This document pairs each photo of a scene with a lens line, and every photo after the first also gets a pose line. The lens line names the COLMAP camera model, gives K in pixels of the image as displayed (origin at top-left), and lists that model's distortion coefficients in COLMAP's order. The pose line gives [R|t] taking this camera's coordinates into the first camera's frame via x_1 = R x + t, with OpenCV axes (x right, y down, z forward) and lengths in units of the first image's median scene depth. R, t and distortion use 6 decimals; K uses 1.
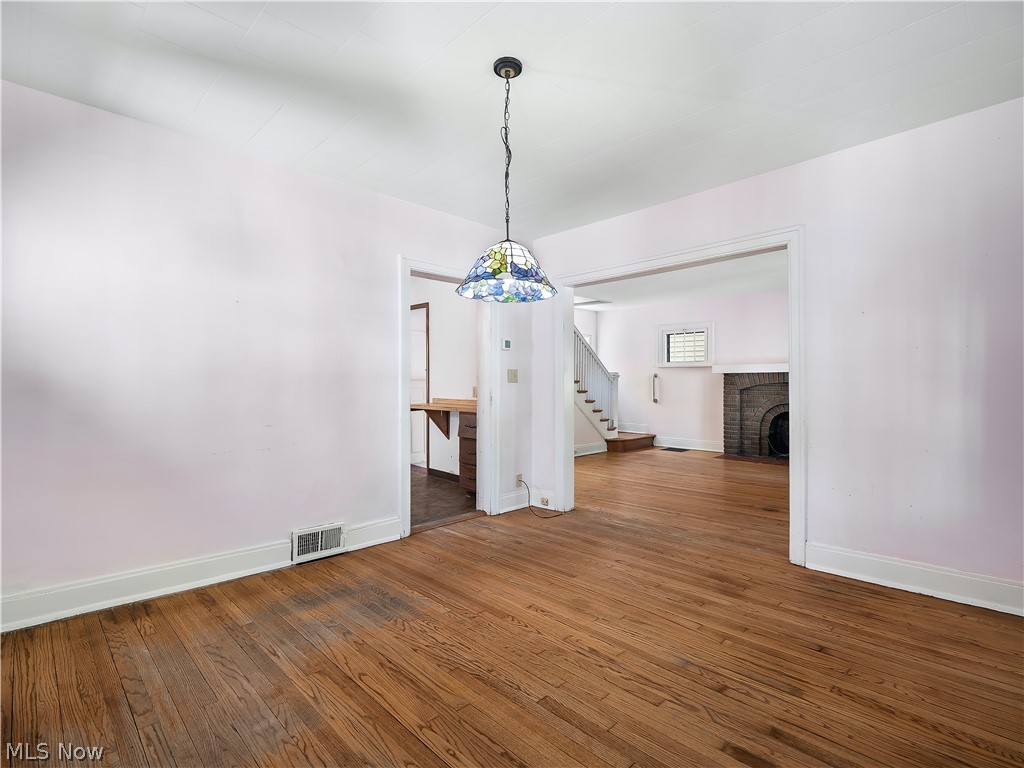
lens RADIAL K [[512.7, 0, 512.0], [0, 512.7, 384.0], [0, 0, 1]] dist [0.037005, -0.000626]
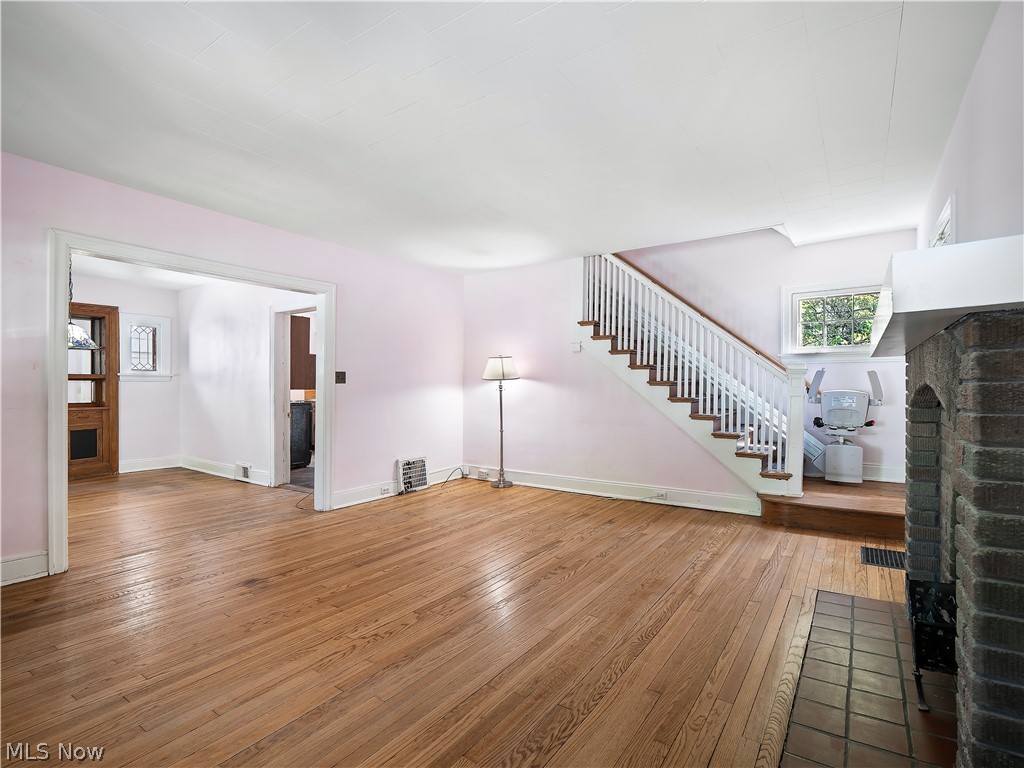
lens RADIAL K [[500.8, 0, 512.0], [0, 500.8, 384.0], [0, 0, 1]] dist [-0.000242, -0.000438]
pose [[0.171989, -0.001354, -0.985098, 0.707113], [0.002544, 0.999996, -0.000930, -0.004517], [0.985096, -0.002346, 0.171992, 0.726390]]
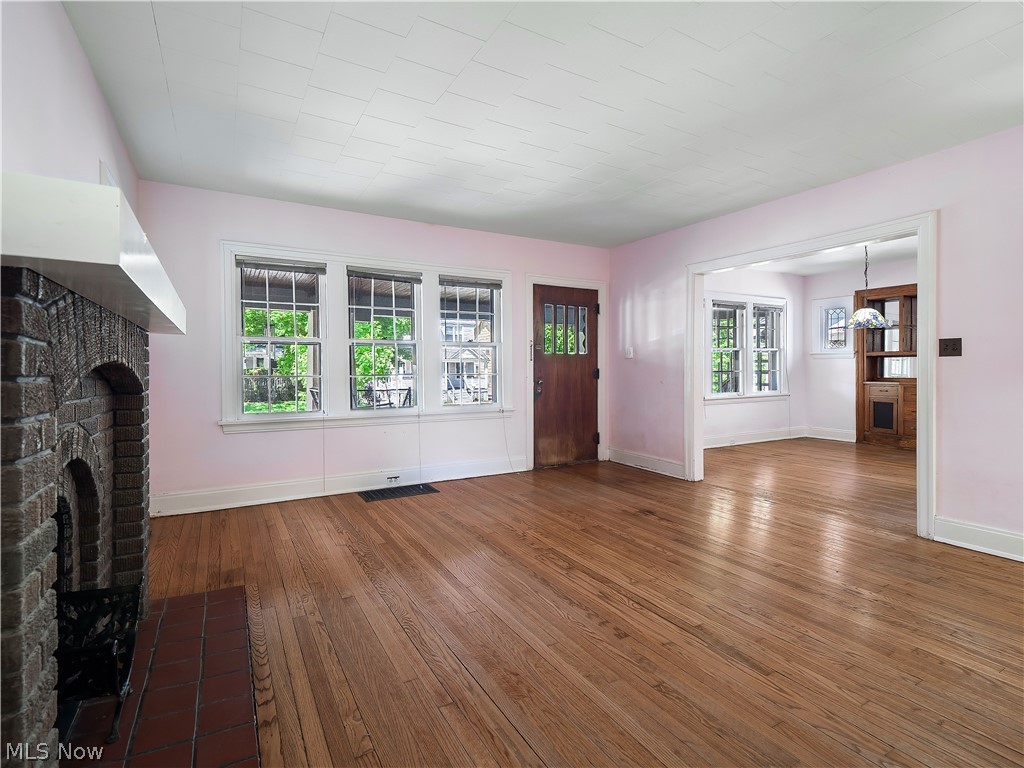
lens RADIAL K [[503.0, 0, 511.2], [0, 503.0, 372.2], [0, 0, 1]] dist [-0.005529, -0.001456]
pose [[-0.964346, 0.003656, 0.264618, 0.296382], [0.006727, 0.999920, 0.010702, -0.000014], [-0.264557, 0.012101, -0.964294, 1.111954]]
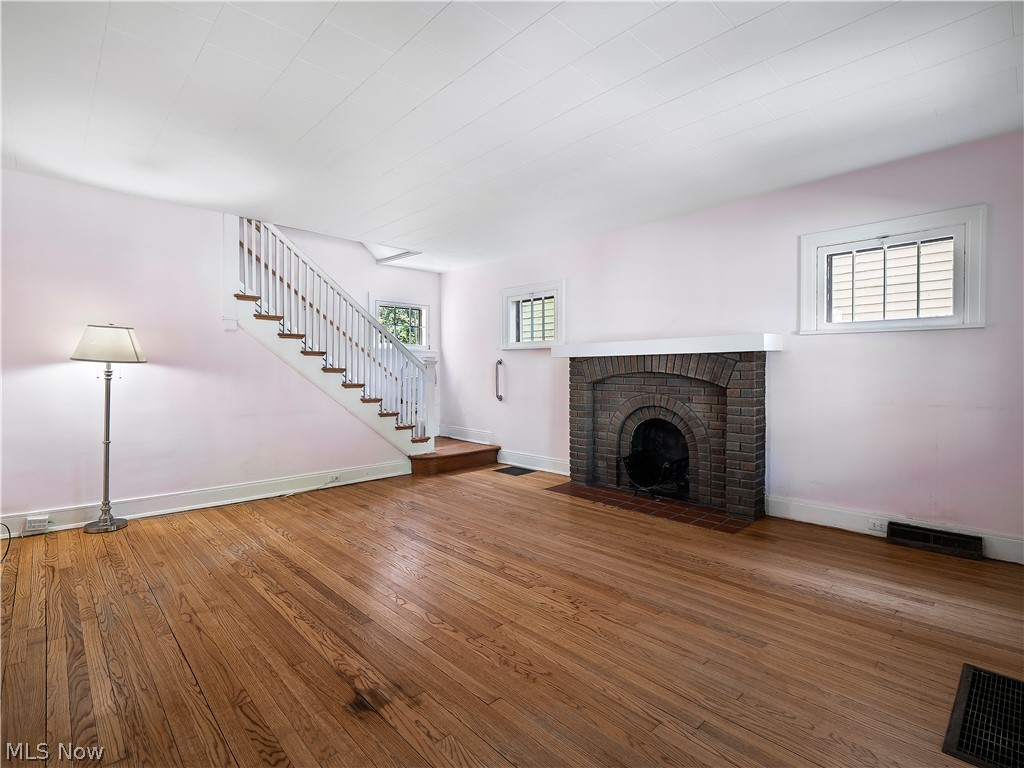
lens RADIAL K [[503.0, 0, 511.2], [0, 503.0, 372.2], [0, 0, 1]] dist [-0.005529, -0.001456]
pose [[0.999471, 0.000449, -0.032526, 0.370763], [-0.000464, 1.000000, -0.000463, -0.001948], [0.032525, 0.000478, 0.999471, 0.377113]]
